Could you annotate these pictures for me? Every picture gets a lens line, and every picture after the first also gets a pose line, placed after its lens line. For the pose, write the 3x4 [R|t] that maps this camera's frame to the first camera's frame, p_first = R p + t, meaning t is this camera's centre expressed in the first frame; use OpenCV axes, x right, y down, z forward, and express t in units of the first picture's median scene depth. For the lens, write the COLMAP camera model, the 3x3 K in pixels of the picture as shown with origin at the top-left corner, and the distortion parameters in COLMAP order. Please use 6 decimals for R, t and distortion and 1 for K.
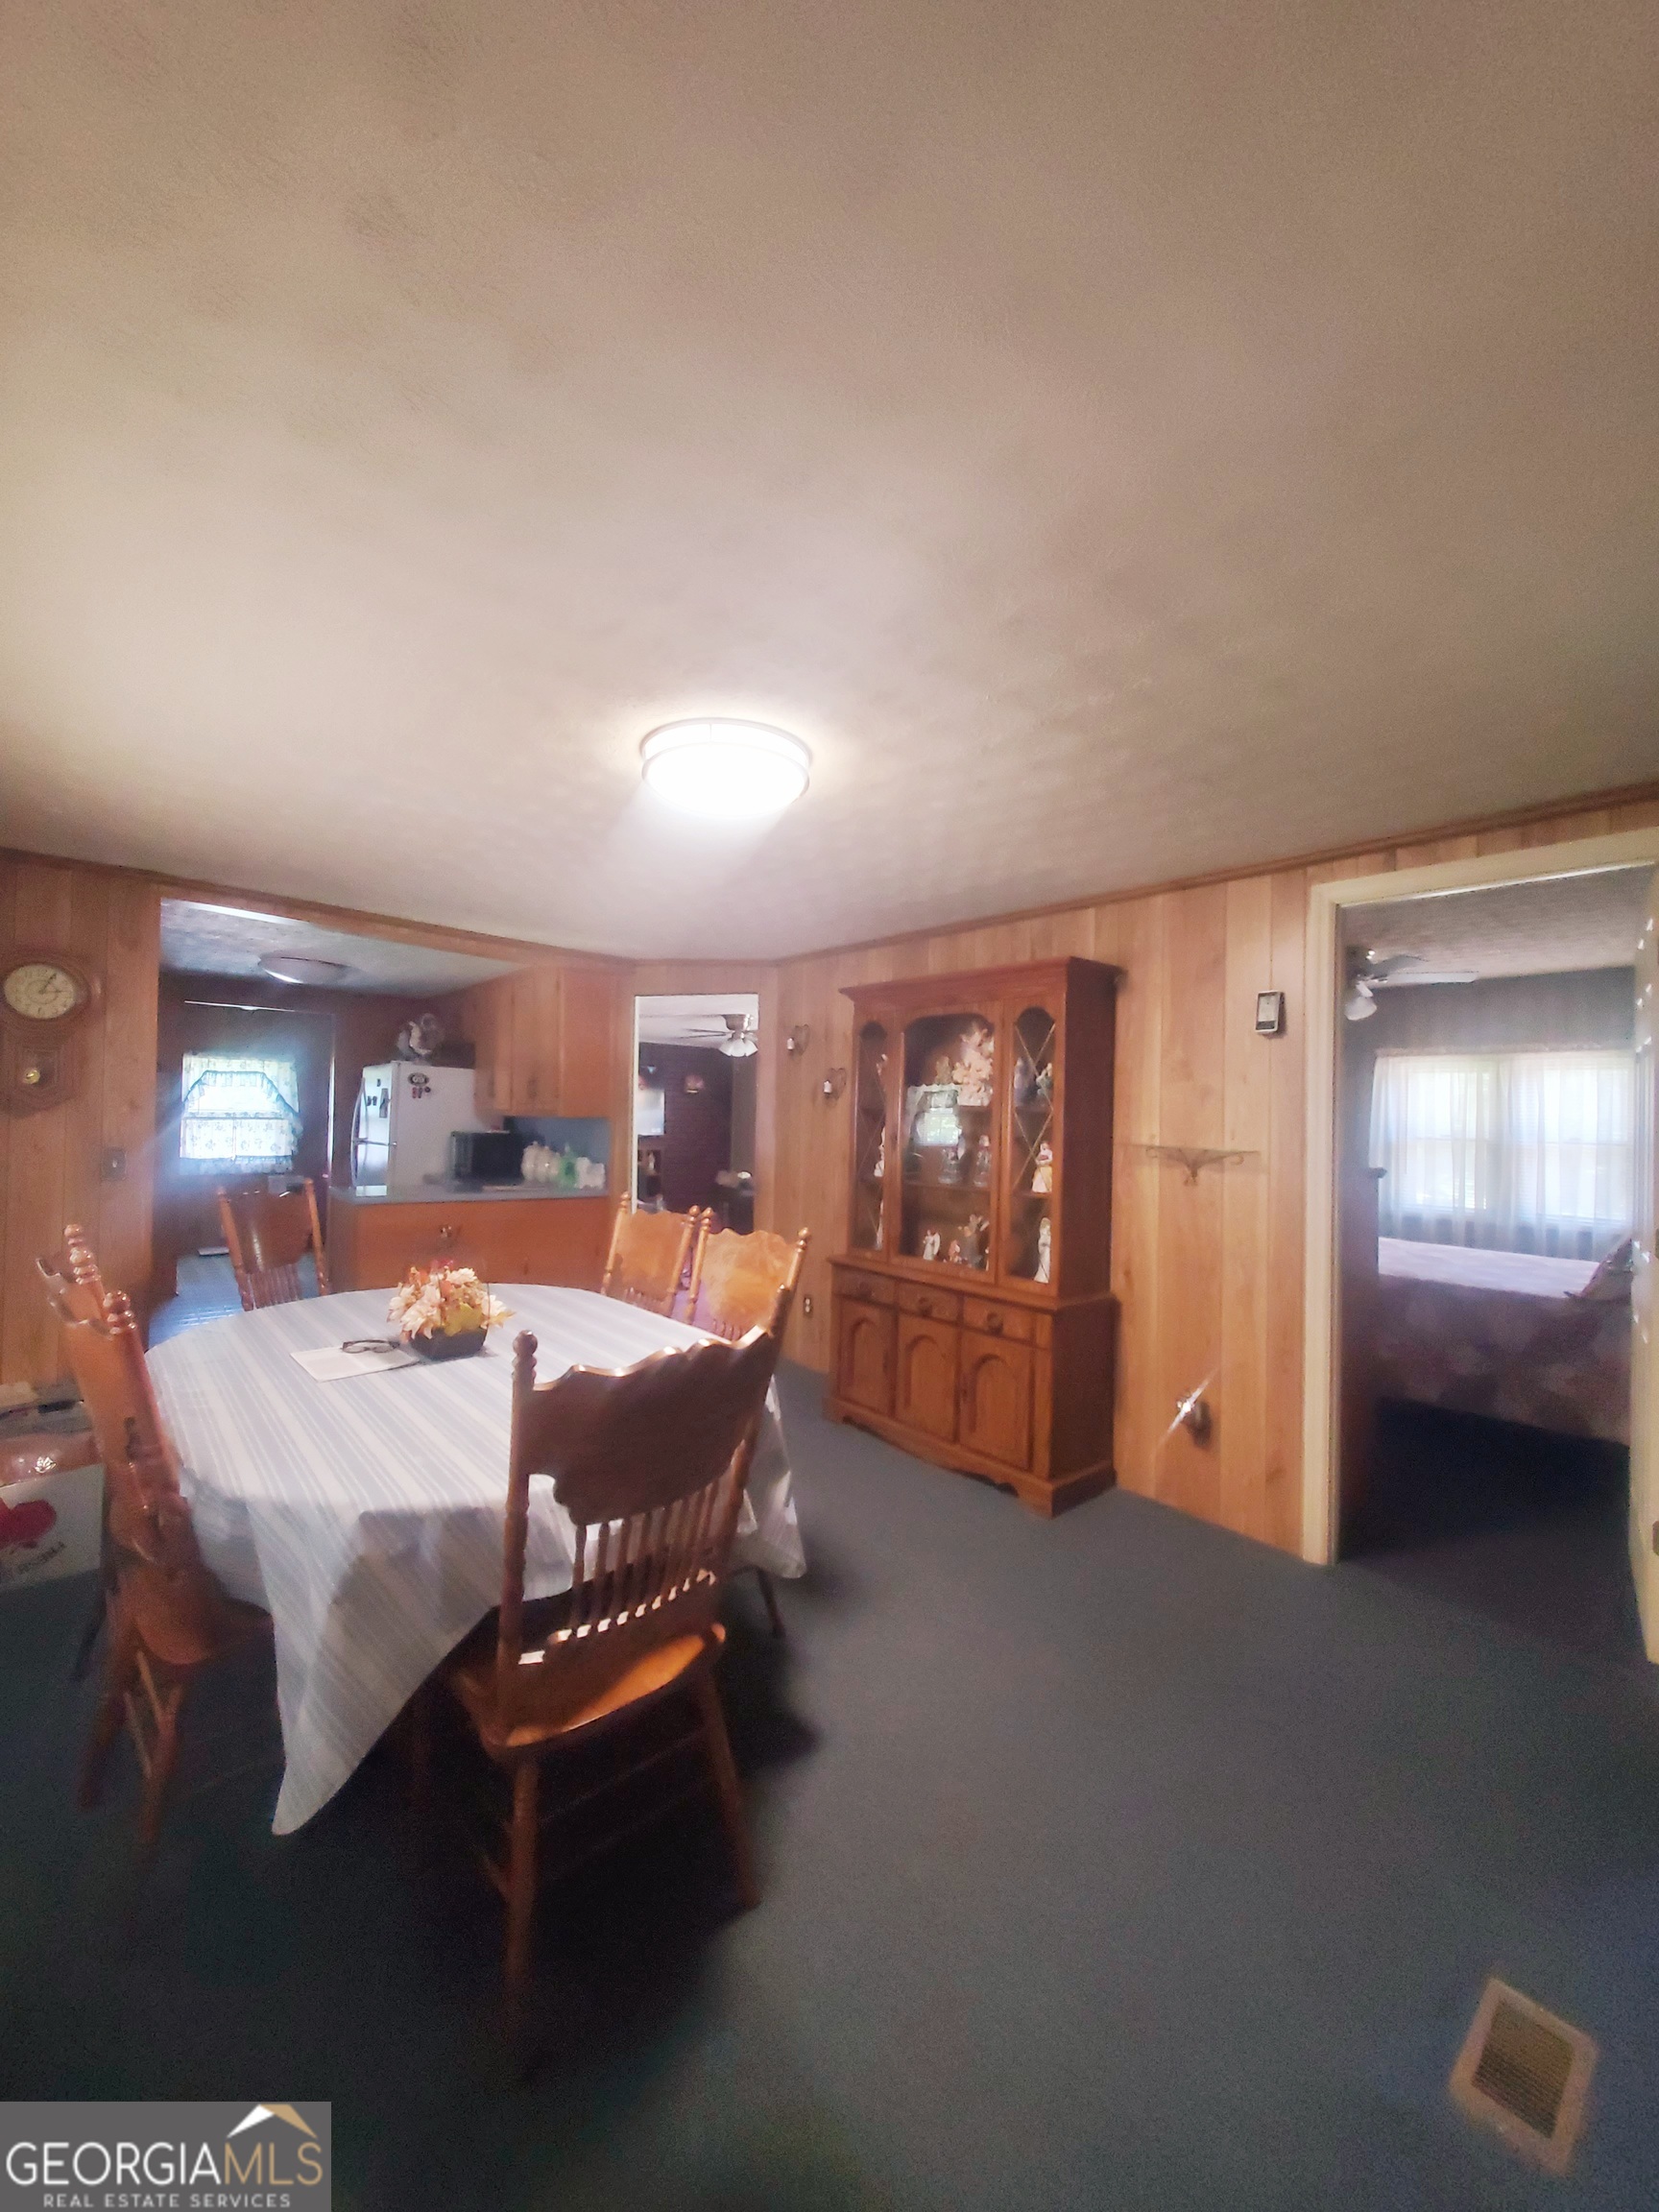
lens RADIAL K [[872.8, 0, 836.6], [0, 872.8, 1095.4], [0, 0, 1]] dist [0.006421, -0.002563]
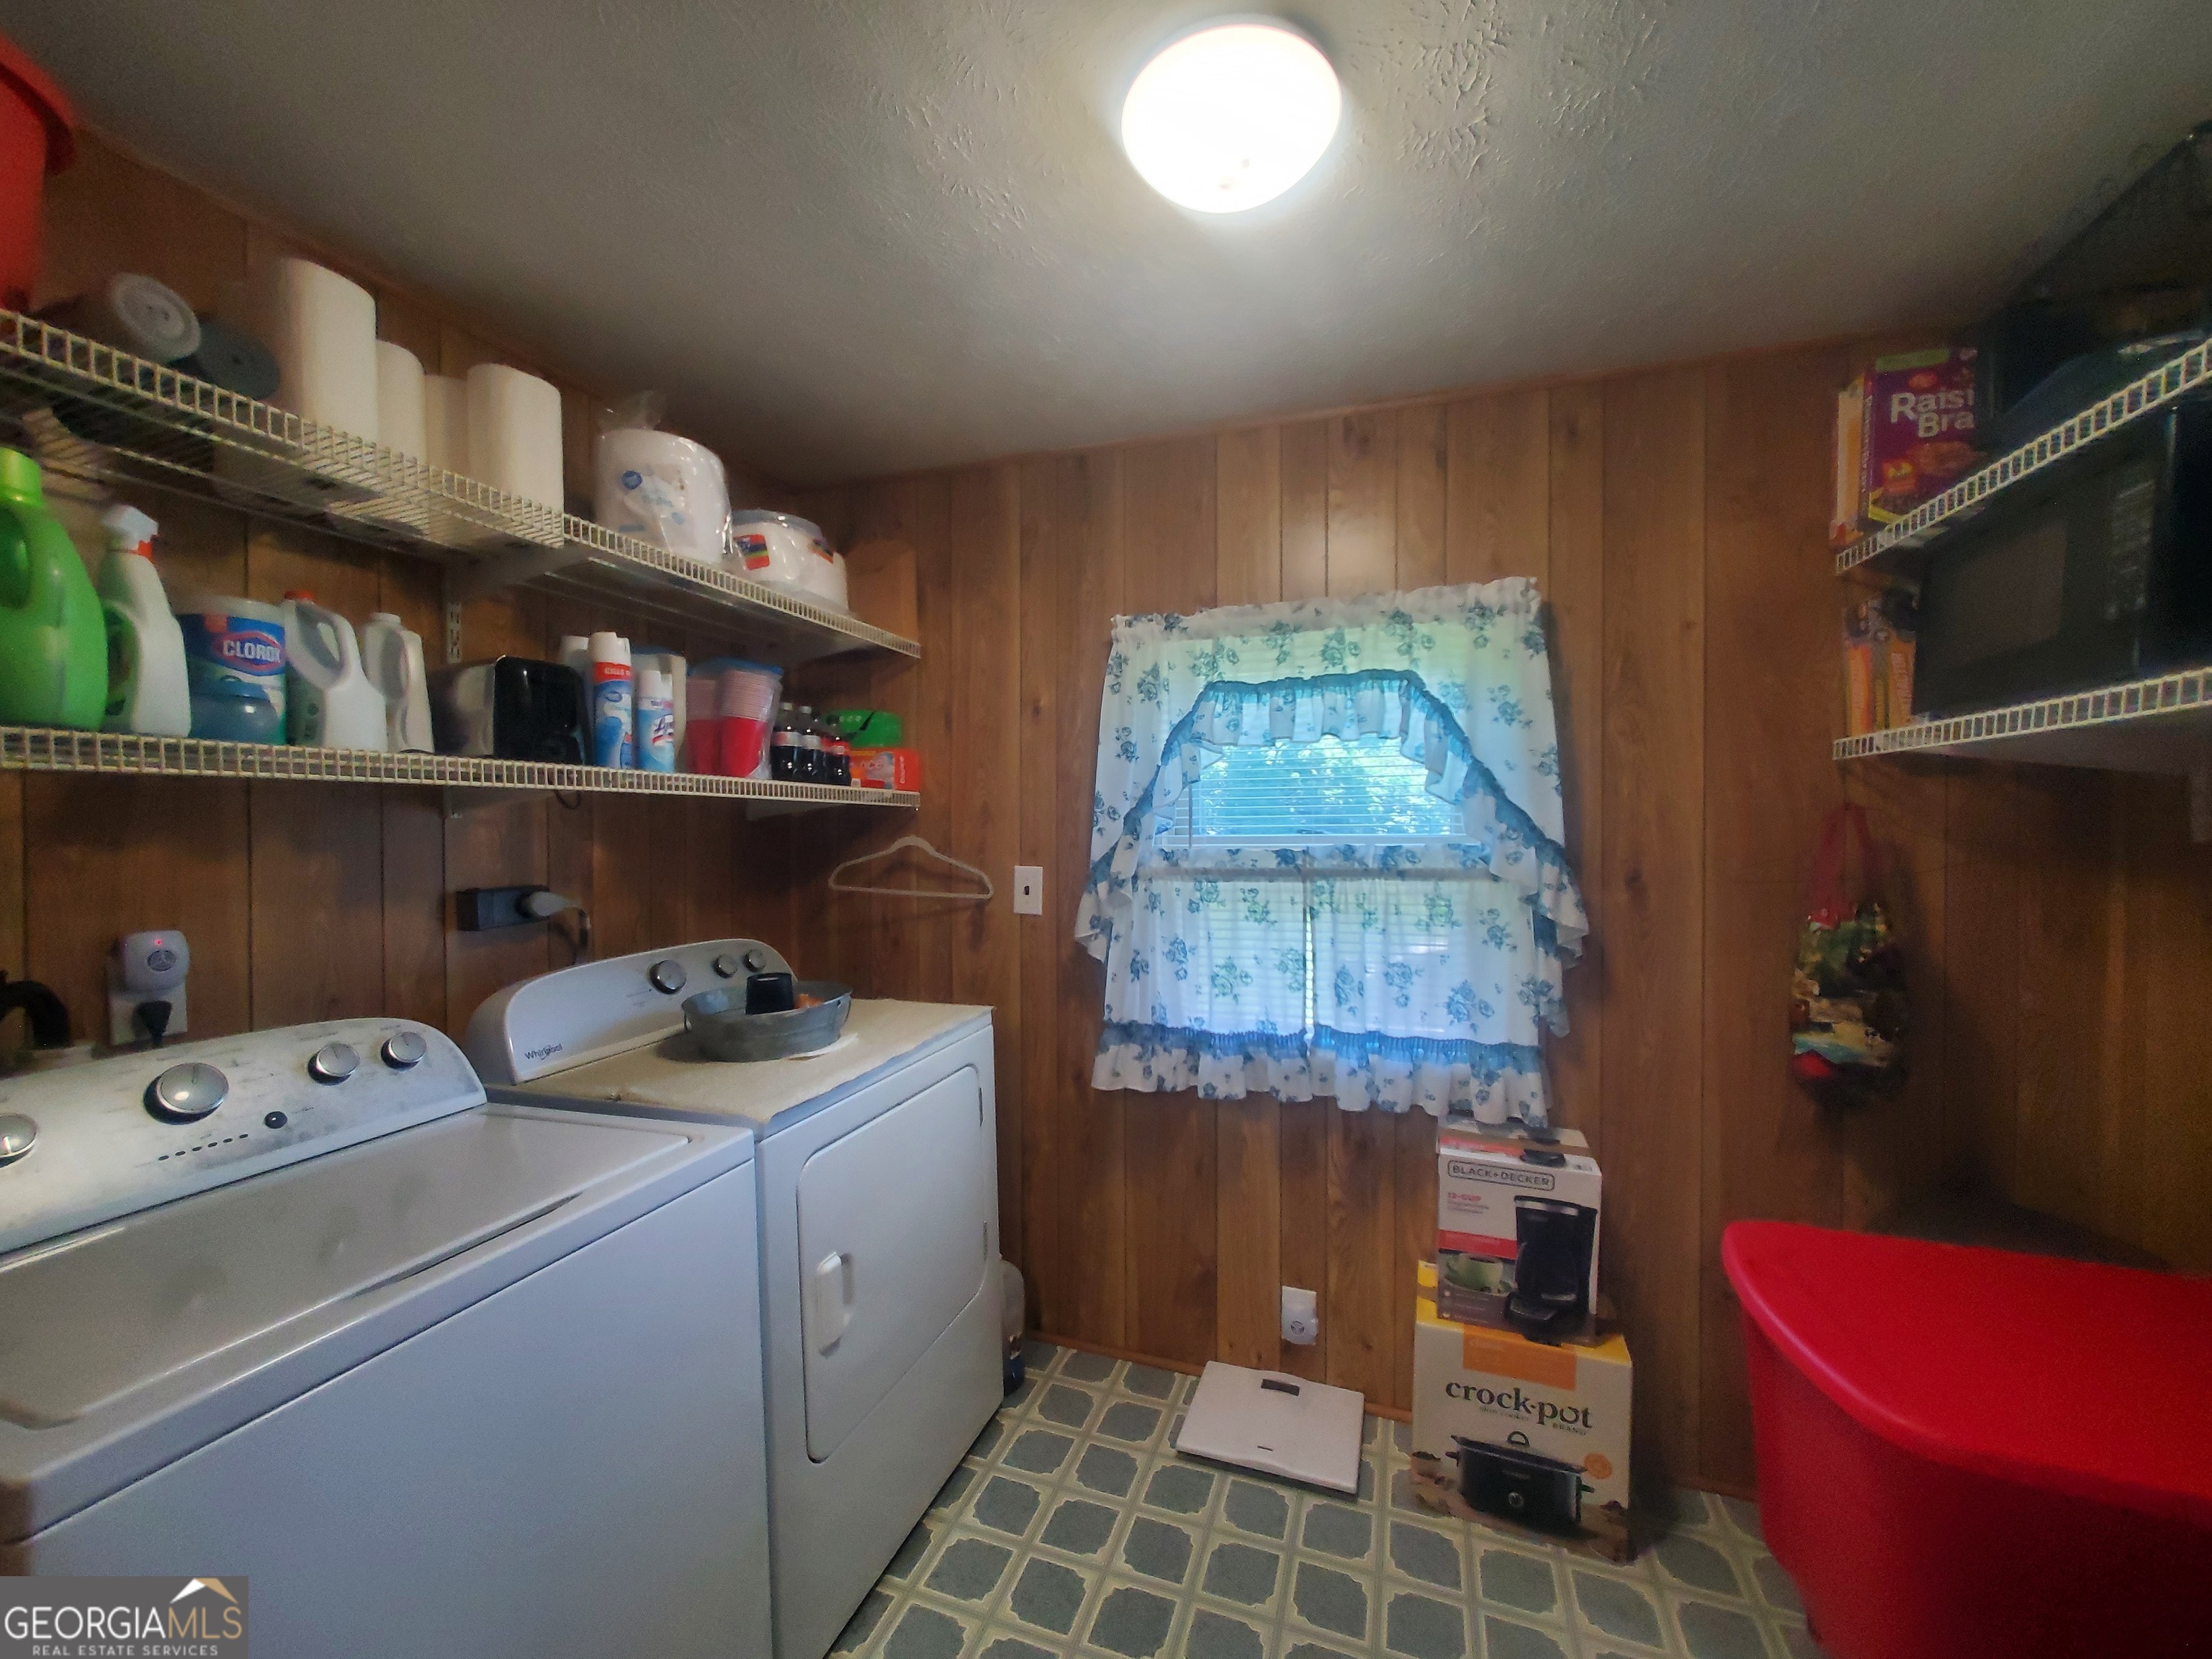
lens RADIAL K [[872.8, 0, 1098.3], [0, 872.8, 815.2], [0, 0, 1]] dist [0.006421, -0.002563]
pose [[0.496748, 0.018877, -0.867689, -0.512682], [0.055888, 0.996993, 0.053686, -0.006063], [0.866093, -0.075161, 0.494200, 0.839328]]
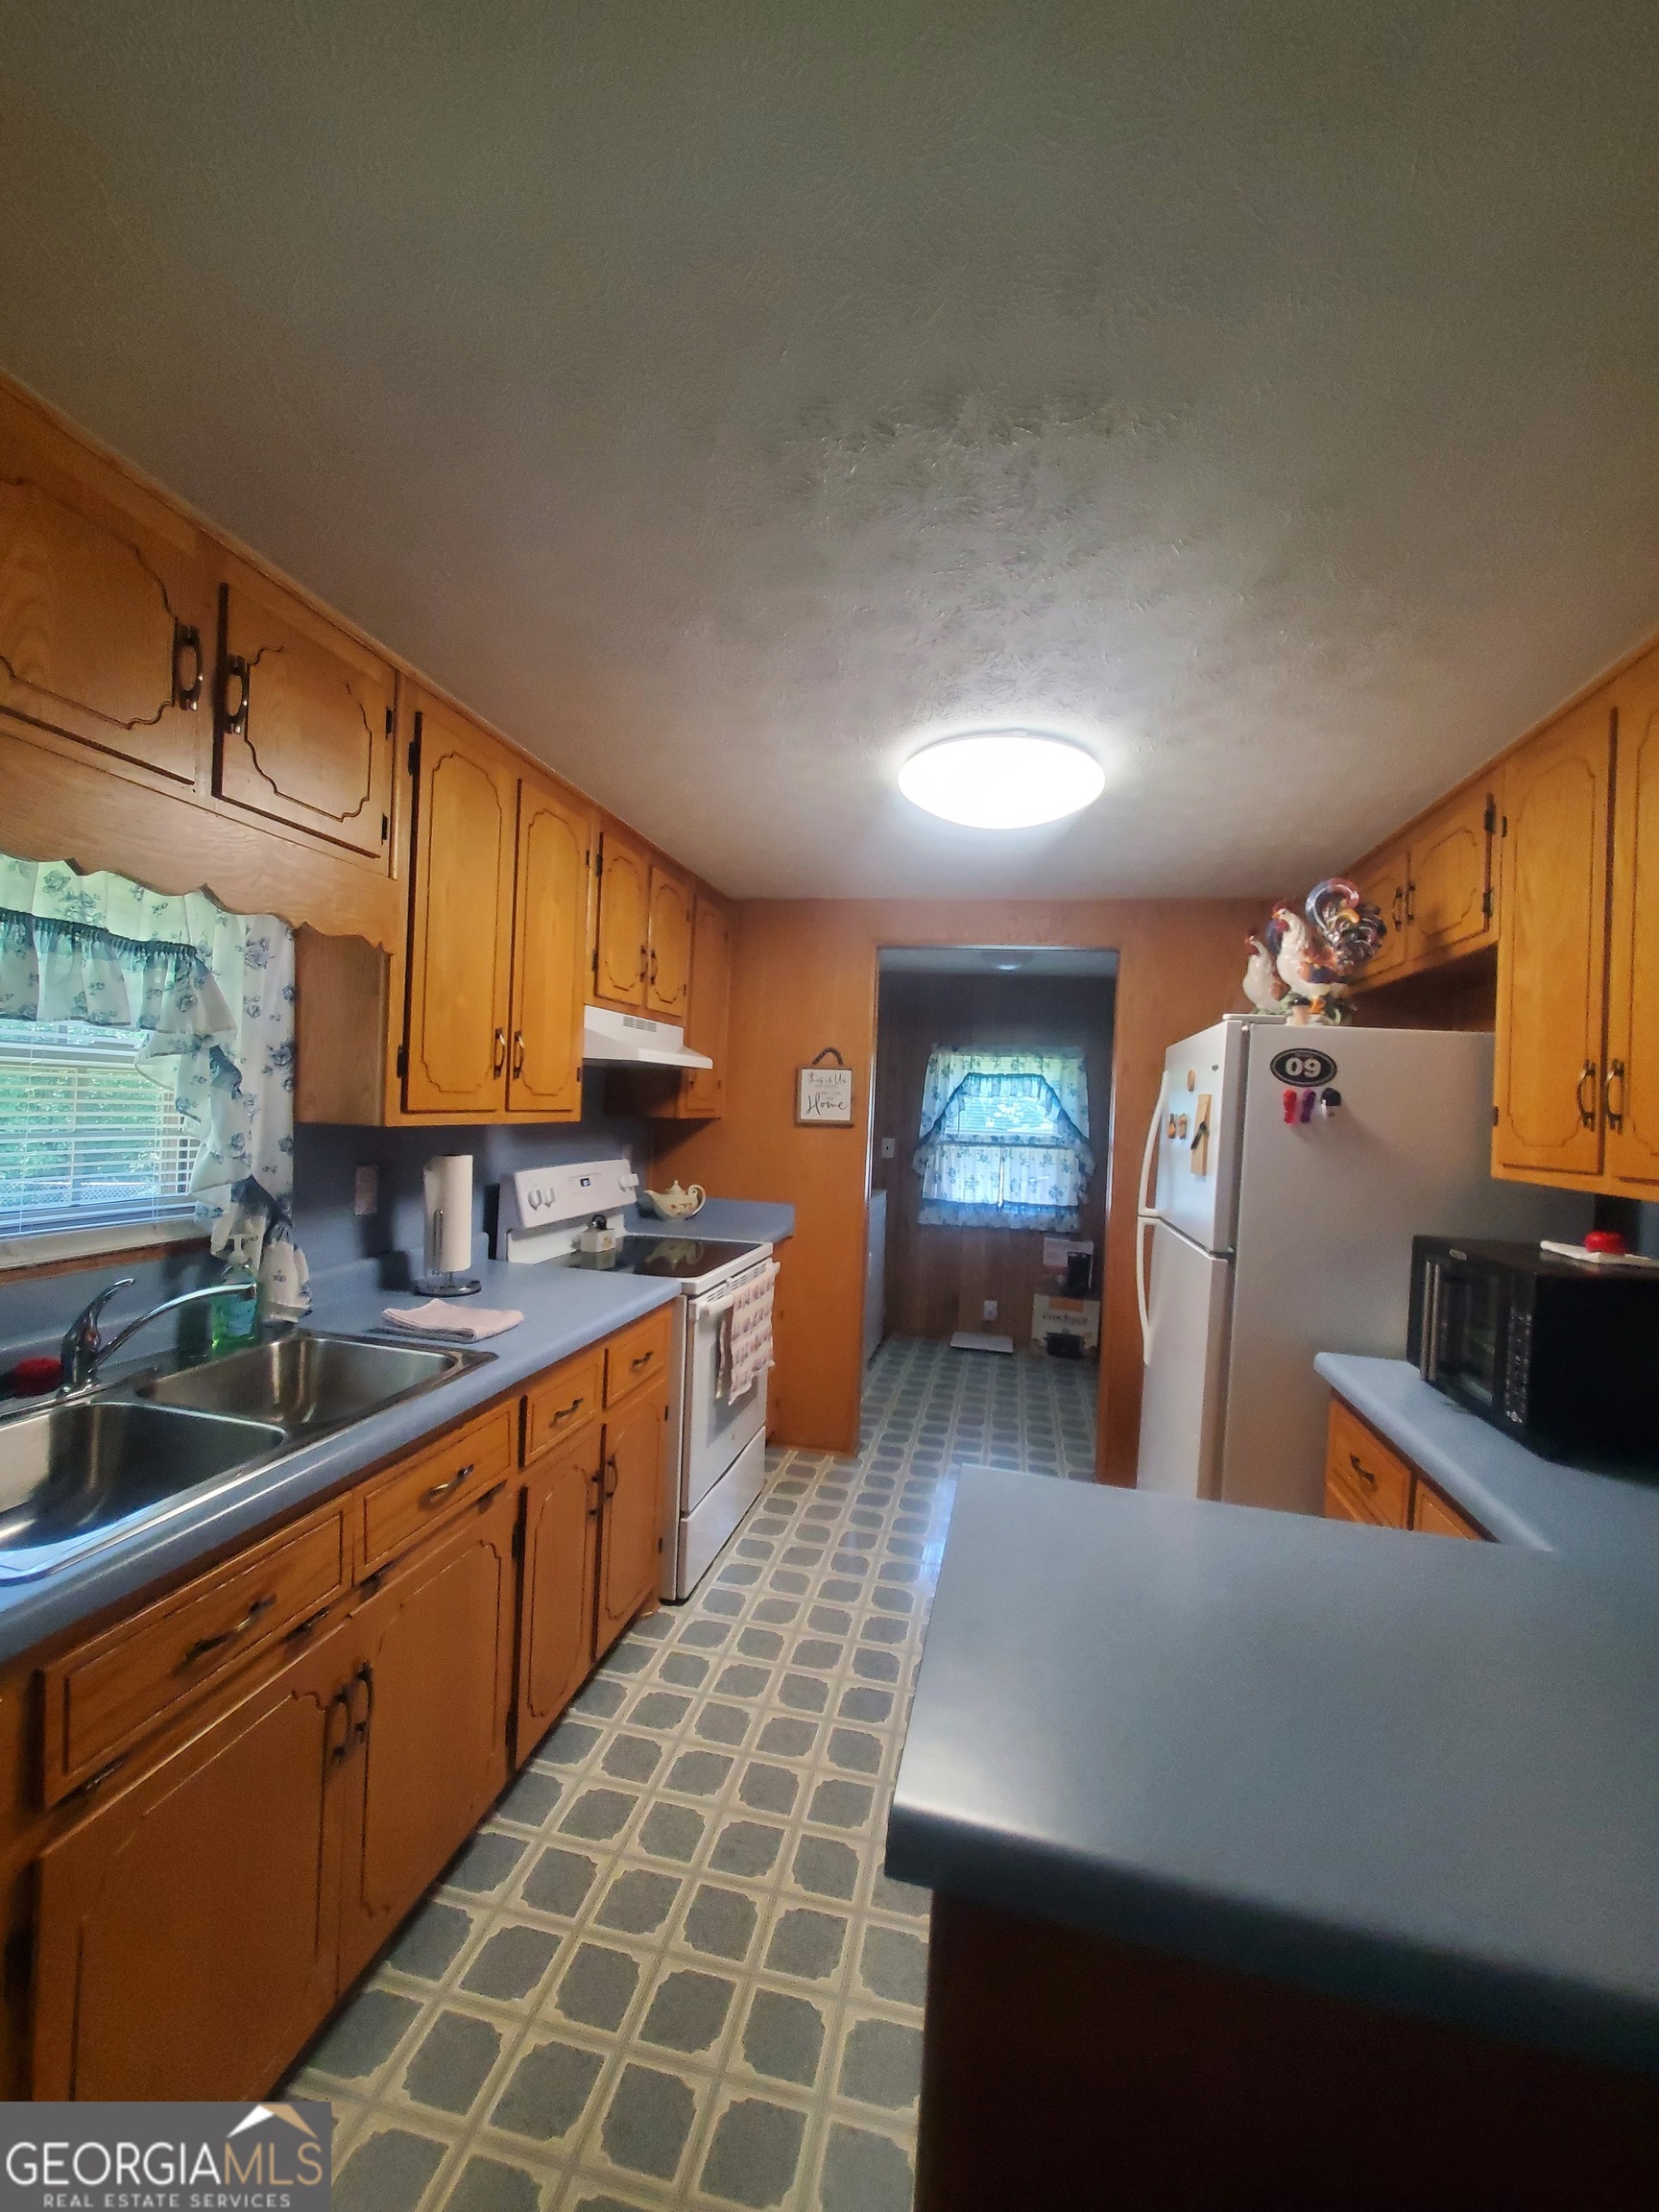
lens RADIAL K [[872.8, 0, 836.2], [0, 872.8, 1104.4], [0, 0, 1]] dist [0.006421, -0.002563]
pose [[0.617796, 0.003778, -0.786329, -0.246595], [-0.010420, 0.999940, -0.003382, -0.001002], [0.786270, 0.010283, 0.617798, 0.494536]]
